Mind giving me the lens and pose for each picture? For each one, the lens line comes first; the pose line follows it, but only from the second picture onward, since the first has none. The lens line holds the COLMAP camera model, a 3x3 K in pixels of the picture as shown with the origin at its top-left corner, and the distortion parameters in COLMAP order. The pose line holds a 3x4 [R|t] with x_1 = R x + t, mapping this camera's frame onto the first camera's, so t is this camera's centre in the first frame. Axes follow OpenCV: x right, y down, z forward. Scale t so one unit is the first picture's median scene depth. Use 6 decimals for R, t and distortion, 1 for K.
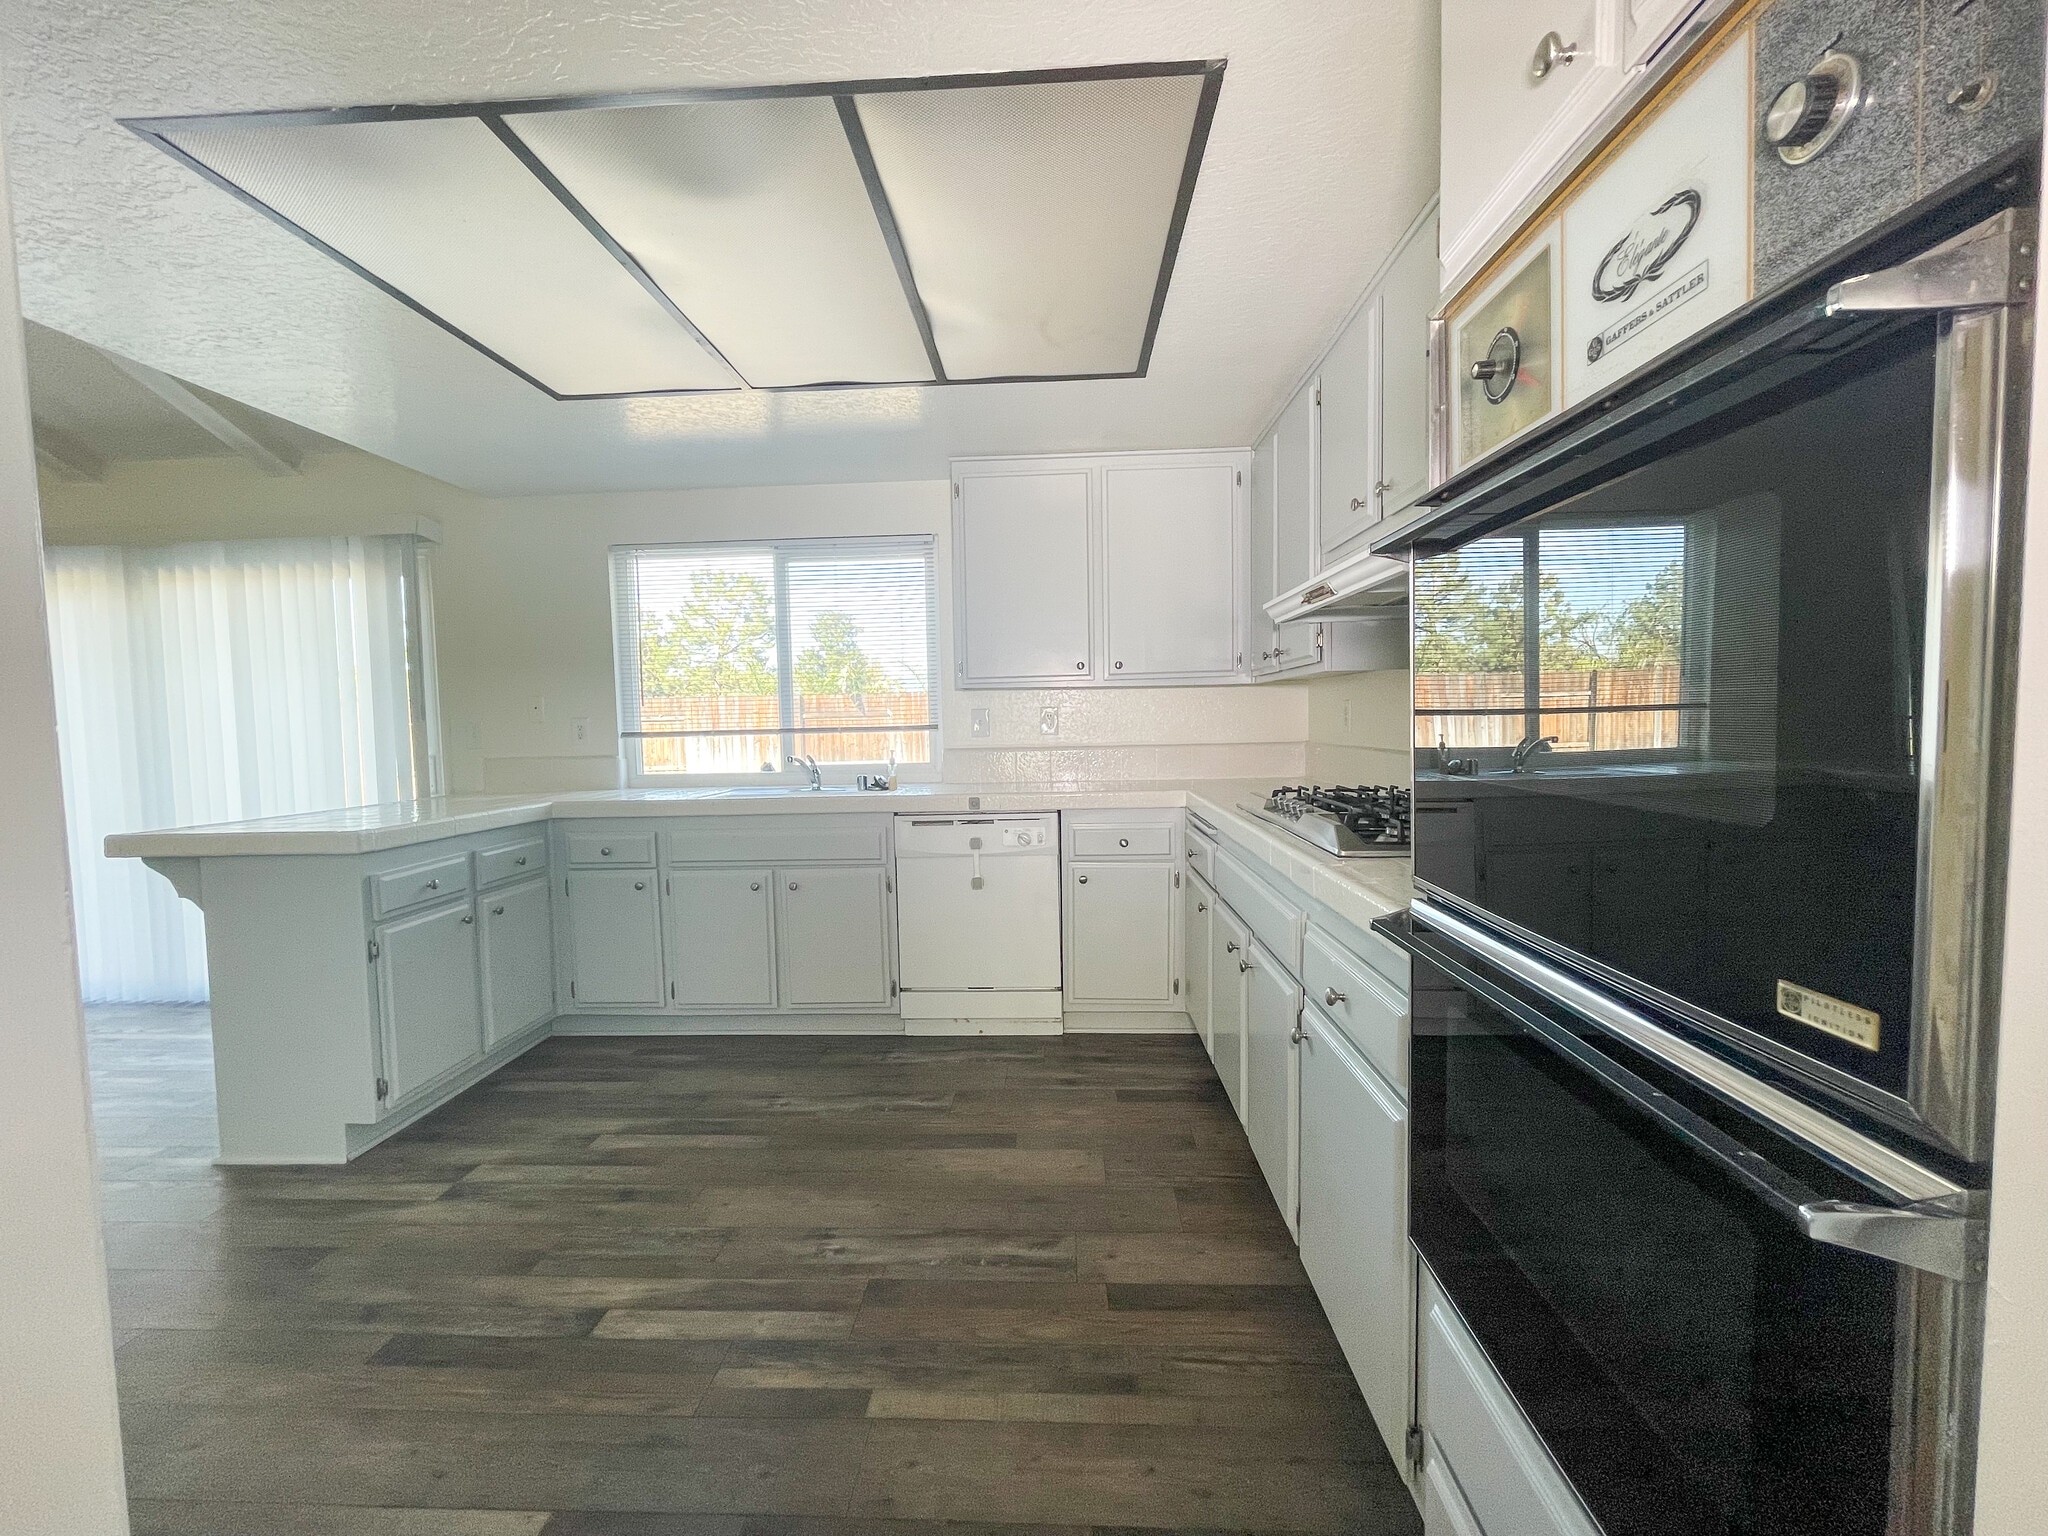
lens RADIAL K [[828.1, 0, 1022.3], [0, 828.1, 765.7], [0, 0, 1]] dist [-0.003043, -0.000123]
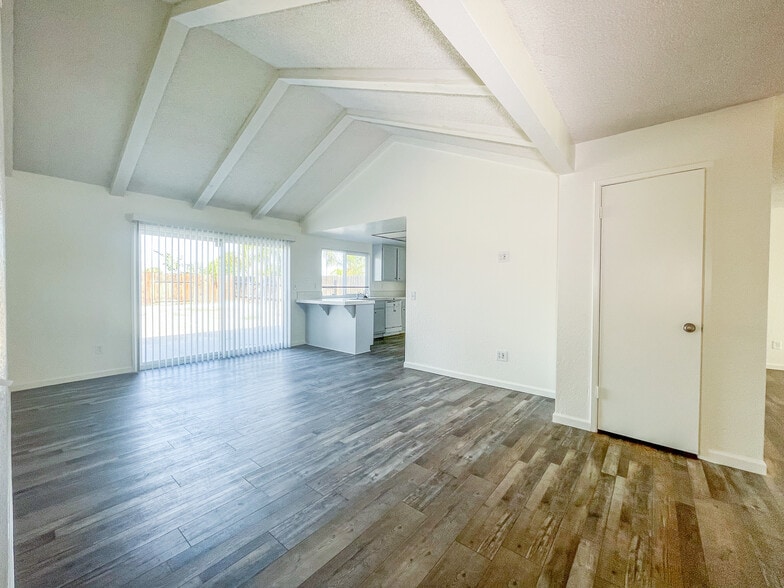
lens RADIAL K [[317.0, 0, 391.3], [0, 317.0, 293.1], [0, 0, 1]] dist [-0.003043, -0.000123]
pose [[0.600231, 0.003814, 0.799818, -2.508385], [0.025808, 0.999376, -0.024133, 0.072909], [-0.799410, 0.035127, 0.599758, -0.601520]]
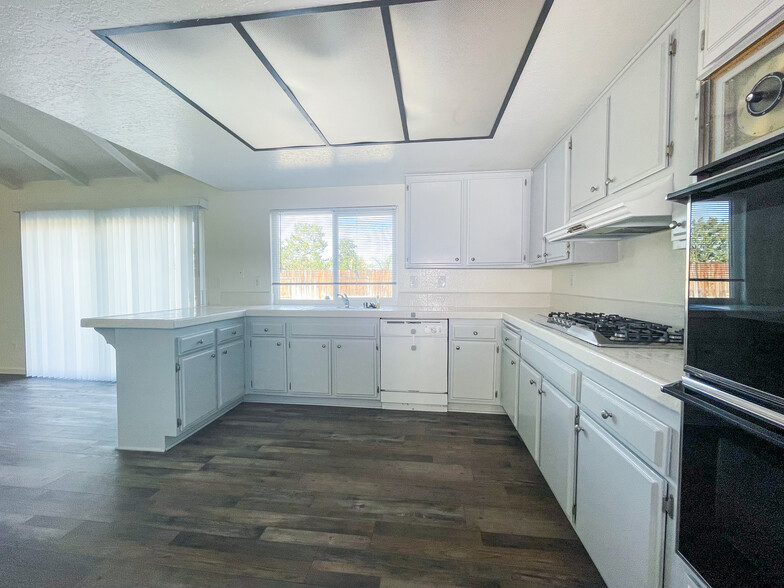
lens RADIAL K [[317.0, 0, 391.3], [0, 317.0, 293.1], [0, 0, 1]] dist [-0.003043, -0.000123]
pose [[0.996770, 0.022708, -0.077037, -0.061698], [-0.024023, 0.999580, -0.016186, -0.002442], [0.076637, 0.017984, 0.996897, 0.077243]]
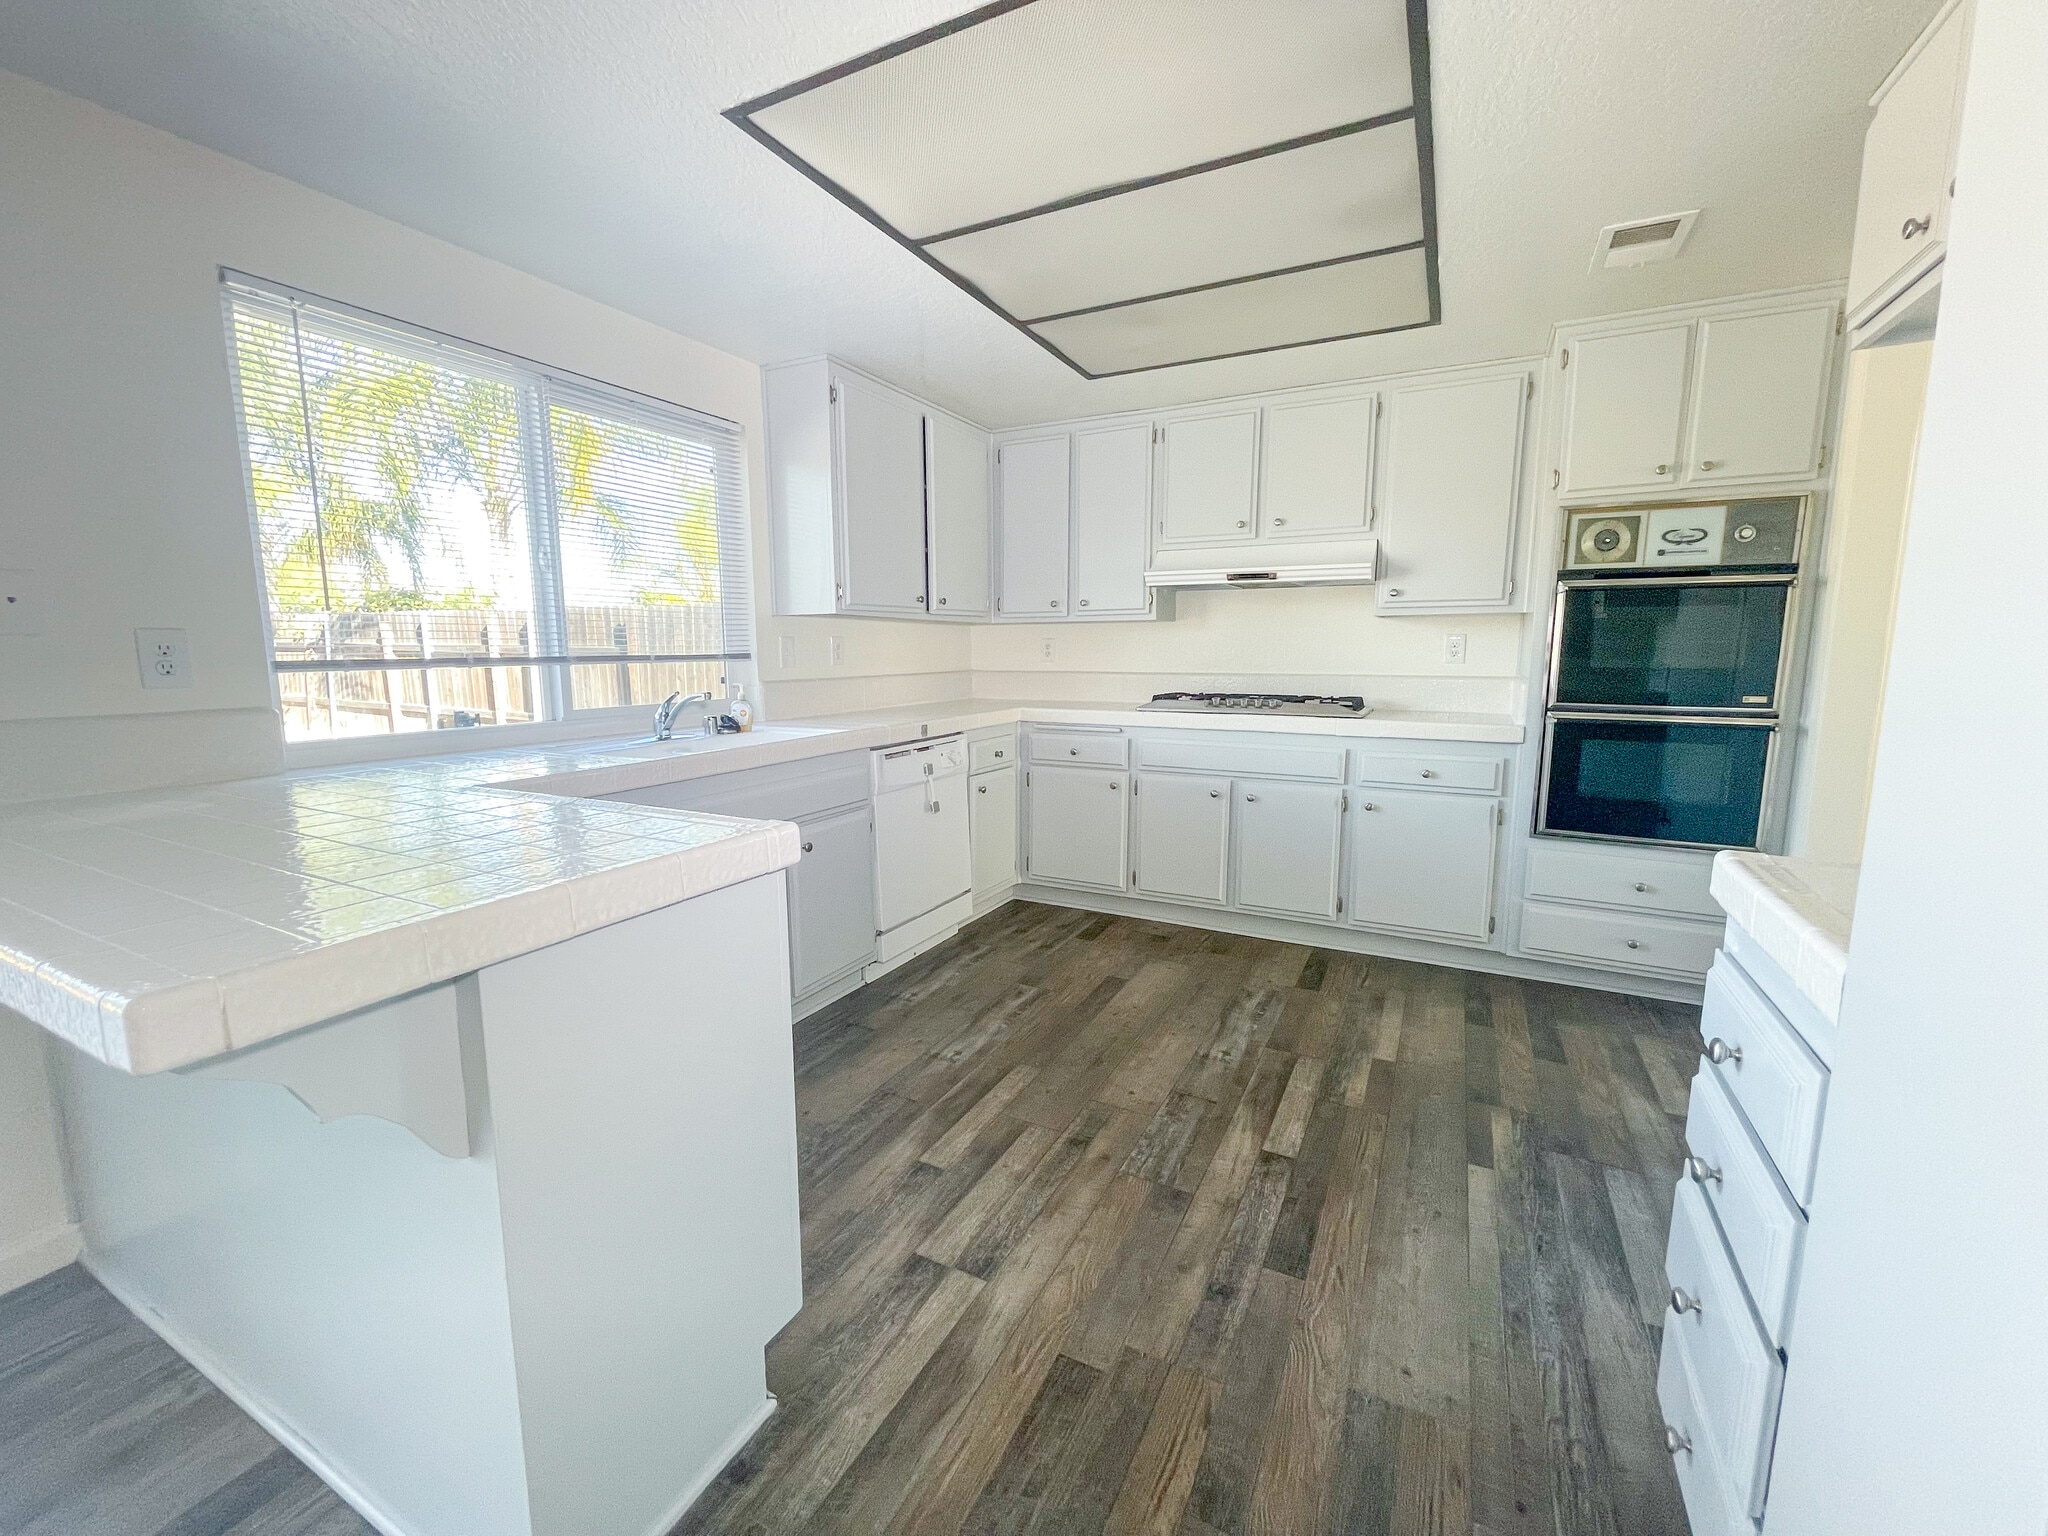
lens RADIAL K [[828.1, 0, 1022.3], [0, 828.1, 765.7], [0, 0, 1]] dist [-0.003043, -0.000123]
pose [[0.420752, -0.109279, 0.900570, -1.112614], [0.045812, 0.994011, 0.099214, -0.008225], [-0.906018, -0.000487, 0.423238, 0.552872]]
